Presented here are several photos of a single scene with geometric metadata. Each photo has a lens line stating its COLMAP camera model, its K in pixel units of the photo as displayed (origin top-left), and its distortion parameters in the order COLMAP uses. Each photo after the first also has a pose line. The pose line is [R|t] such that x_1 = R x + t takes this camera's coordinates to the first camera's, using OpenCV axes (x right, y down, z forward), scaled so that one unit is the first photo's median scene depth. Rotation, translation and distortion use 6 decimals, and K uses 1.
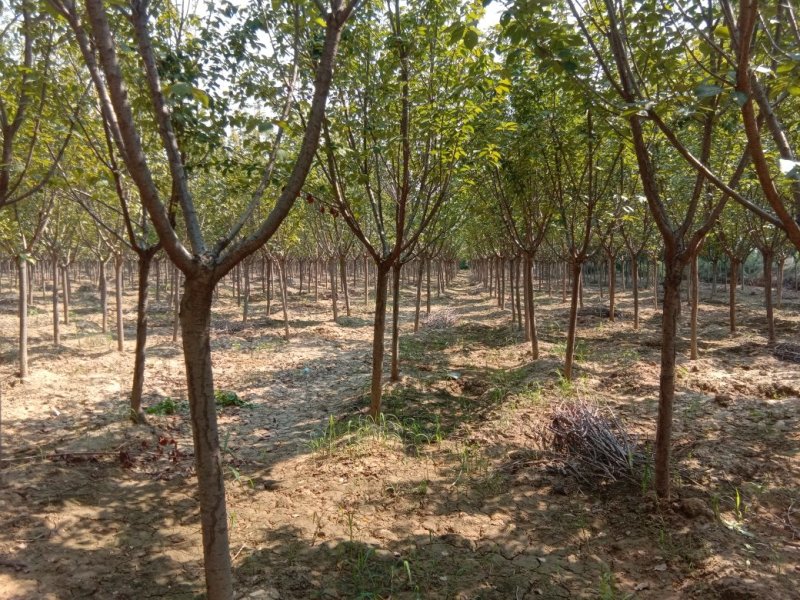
lens RADIAL K [[613.0, 0, 401.7], [0, 613.0, 297.7], [0, 0, 1]] dist [0.042788, 0.000118]
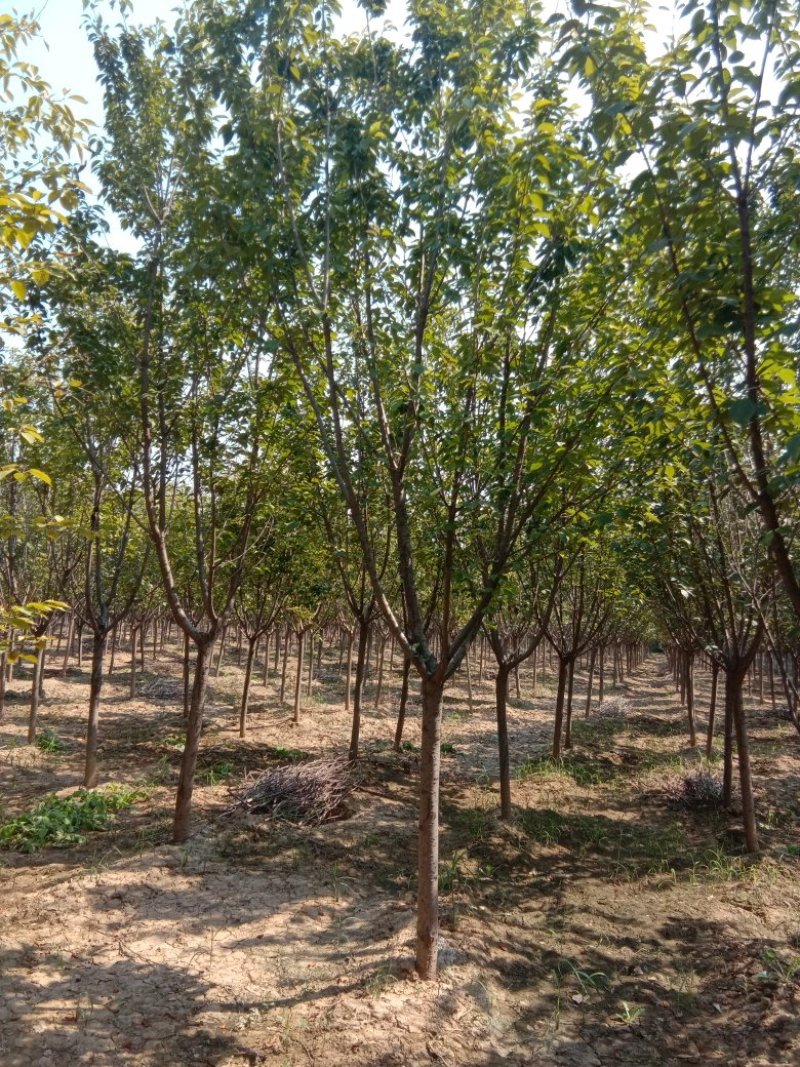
lens RADIAL K [[817.5, 0, 402.1], [0, 817.5, 532.2], [0, 0, 1]] dist [0.042788, 0.000118]
pose [[0.978326, 0.032444, -0.204513, -0.010356], [-0.068085, 0.983136, -0.169731, 0.004441], [0.195557, 0.179976, 0.964036, -0.608357]]
